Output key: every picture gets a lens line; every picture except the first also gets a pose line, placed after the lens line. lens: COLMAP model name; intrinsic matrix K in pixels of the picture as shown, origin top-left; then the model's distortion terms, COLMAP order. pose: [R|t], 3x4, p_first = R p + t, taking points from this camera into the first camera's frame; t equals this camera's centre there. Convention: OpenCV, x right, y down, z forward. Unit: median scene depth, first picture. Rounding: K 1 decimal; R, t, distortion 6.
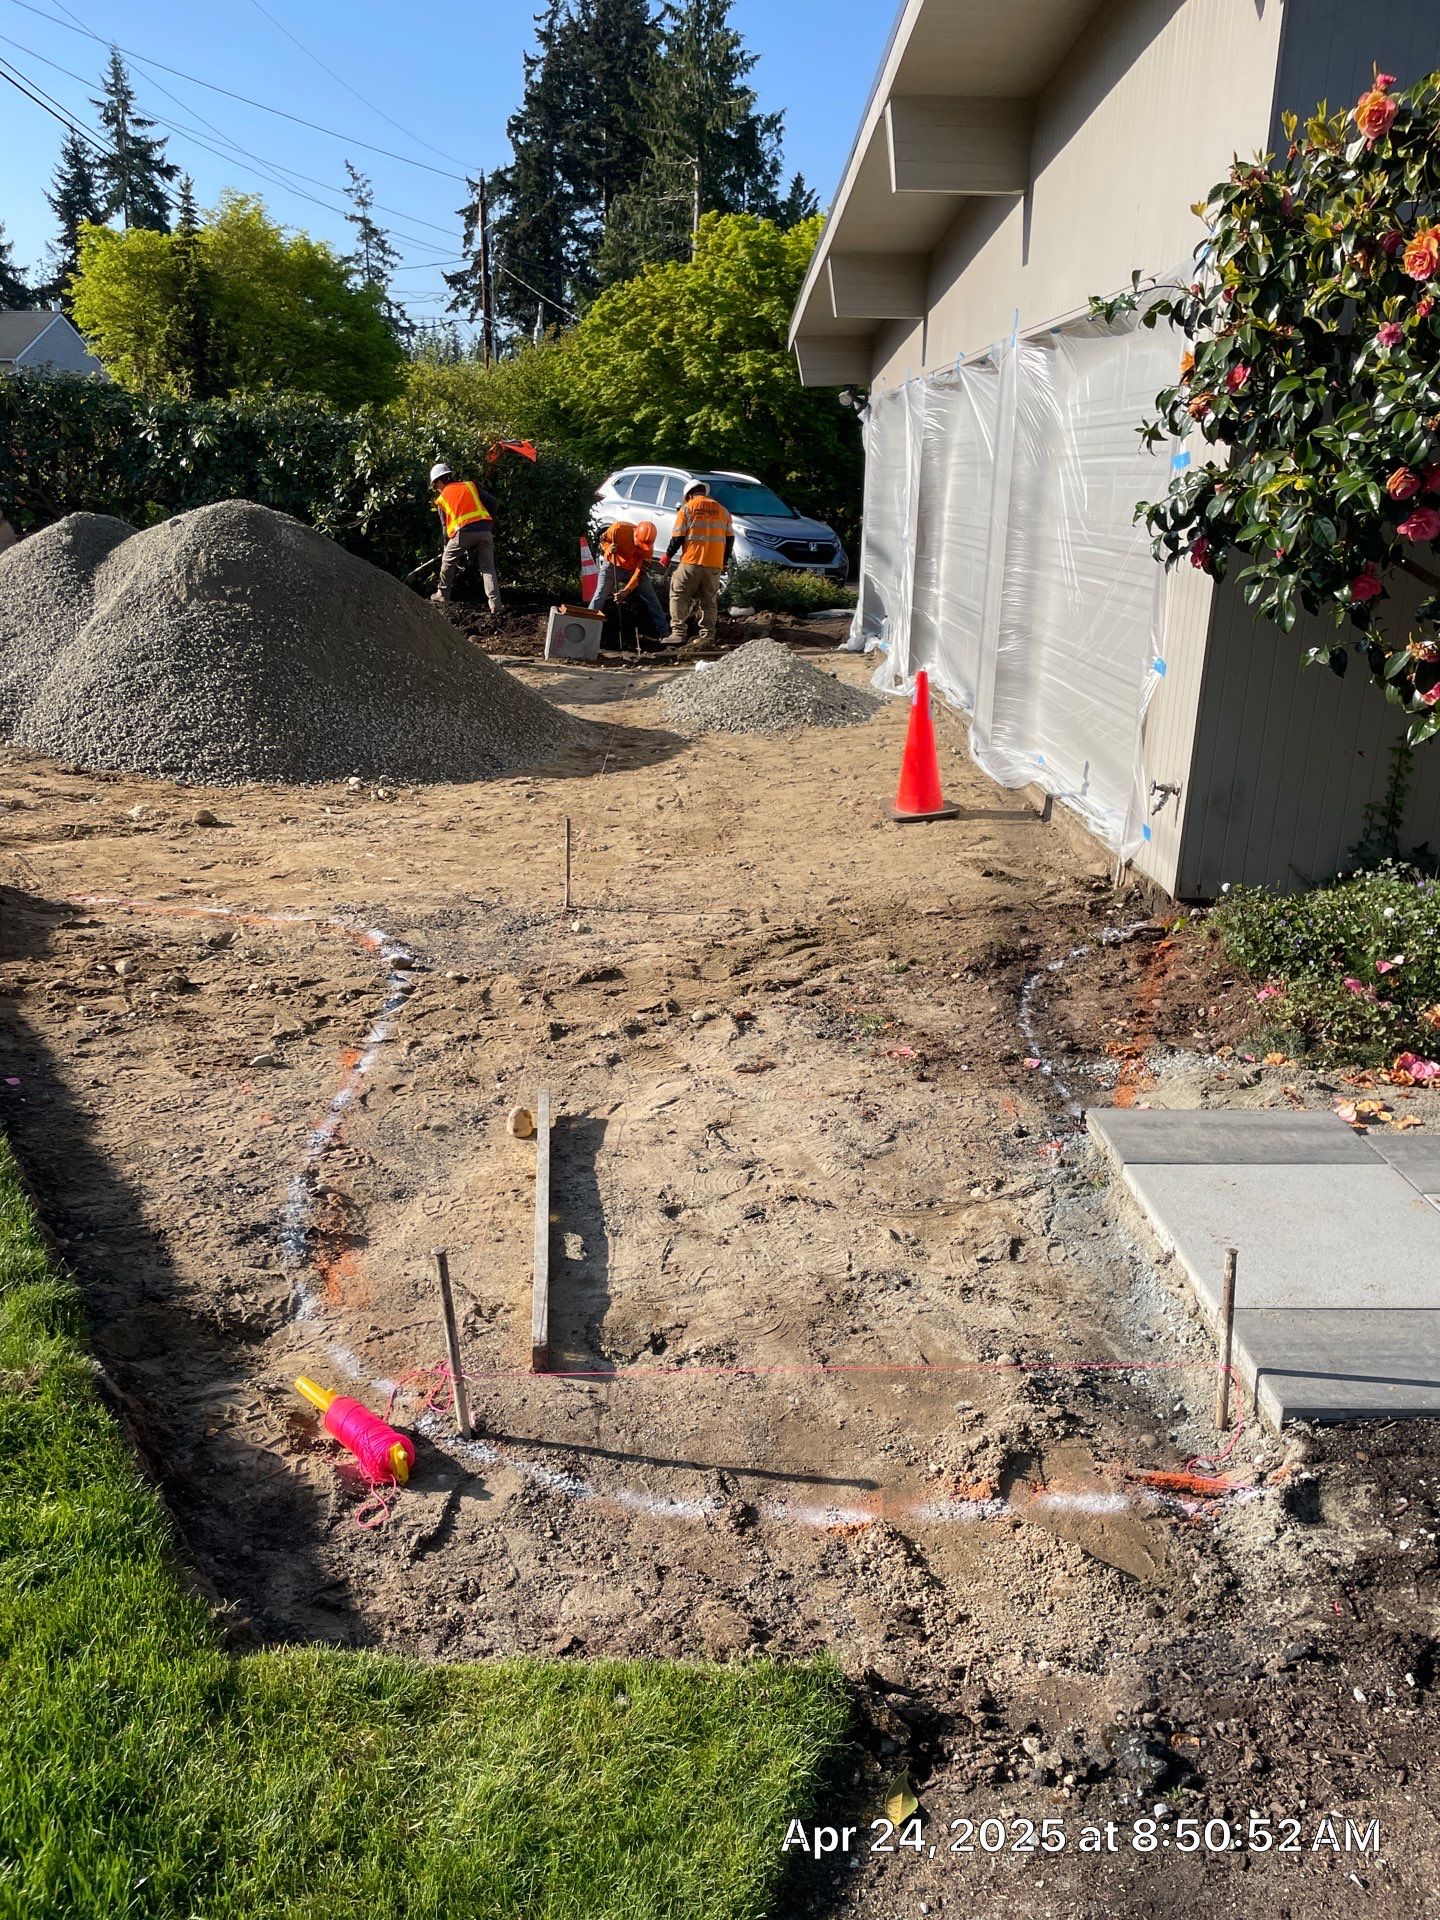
lens RADIAL K [[1496.2, 0, 727.4], [0, 1496.2, 971.8], [0, 0, 1]] dist [0.102070, -0.138324]
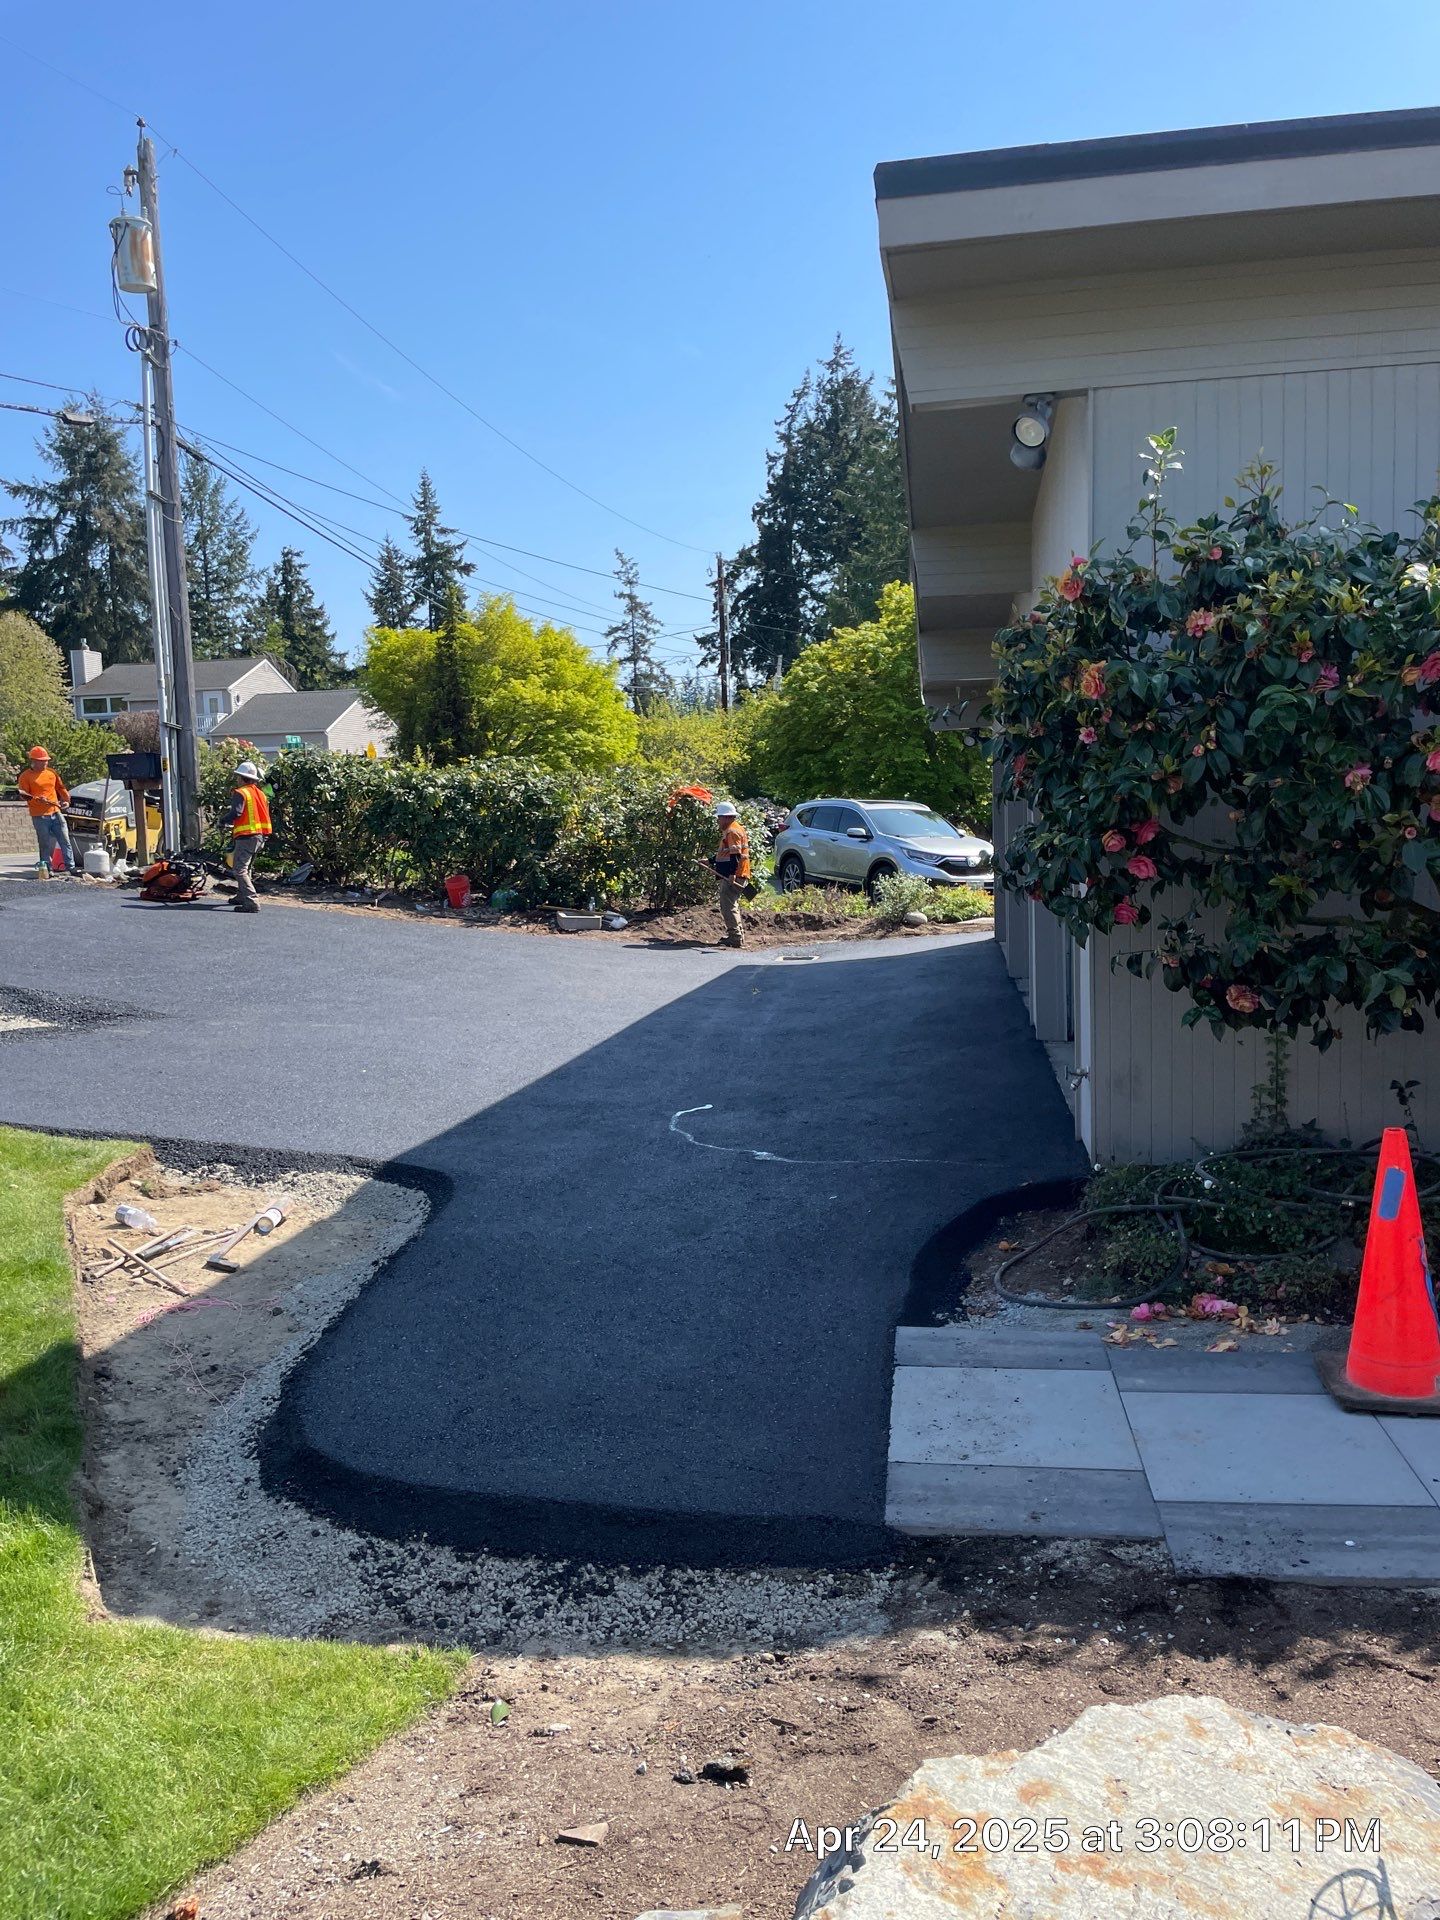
lens RADIAL K [[1483.8, 0, 720.0], [0, 1483.8, 960.0], [0, 0, 1]] dist [0.081709, -0.124633]
pose [[0.985683, -0.026687, -0.166484, 0.038838], [-0.008354, 0.978453, -0.206301, 0.006930], [0.168402, 0.204738, 0.964221, -0.039332]]
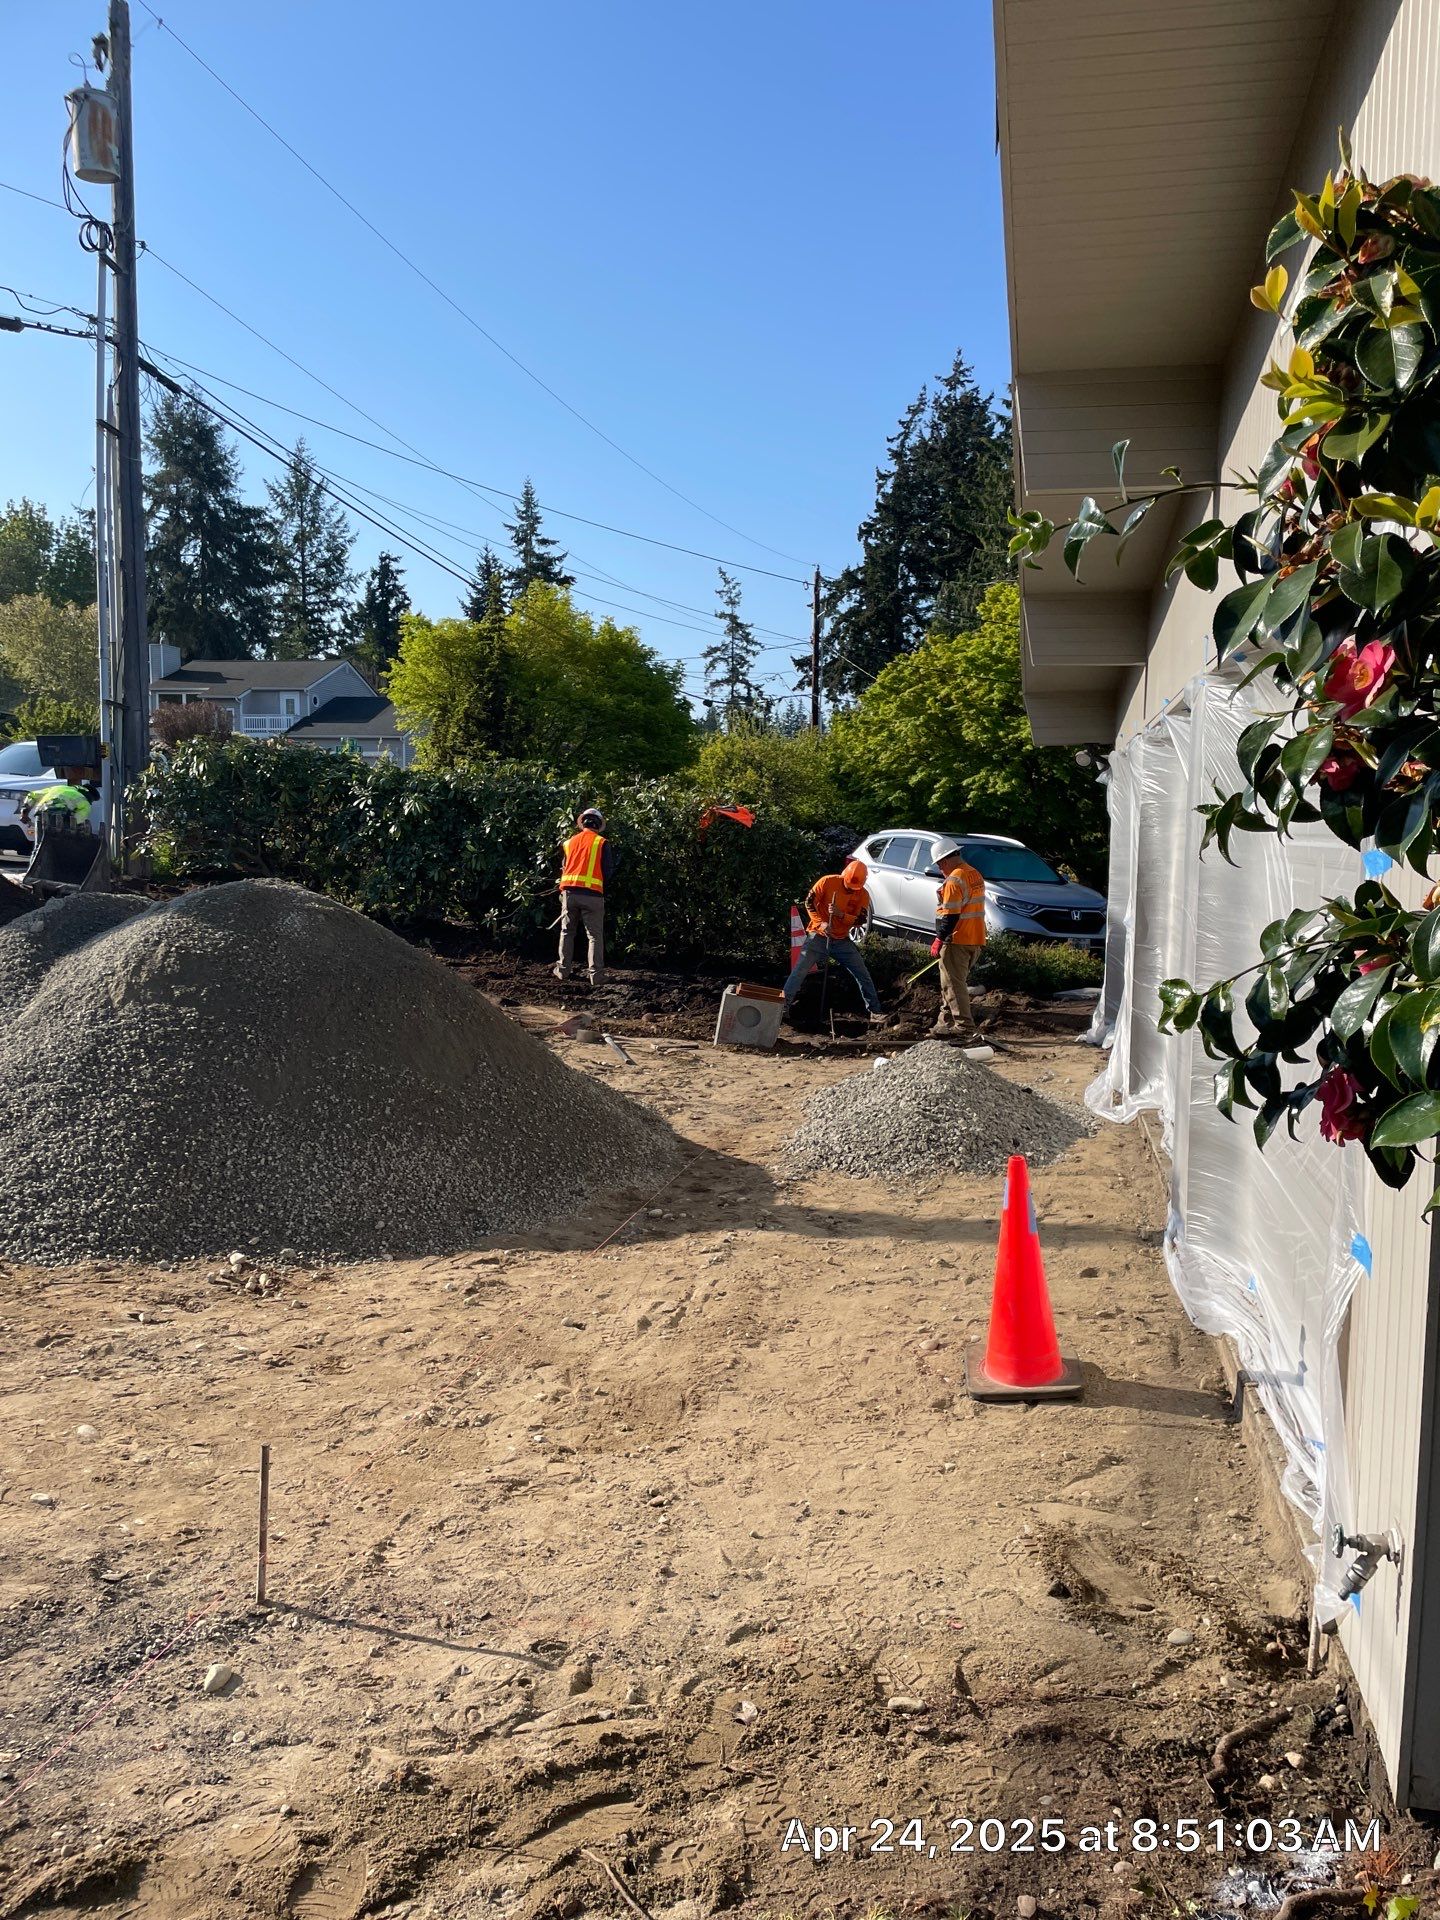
lens RADIAL K [[1496.2, 0, 727.4], [0, 1496.2, 971.8], [0, 0, 1]] dist [0.102070, -0.138324]
pose [[0.975442, 0.022369, -0.219117, 0.037663], [-0.070573, 0.974122, -0.214725, -0.033544], [0.208643, 0.224915, 0.951778, 0.091303]]
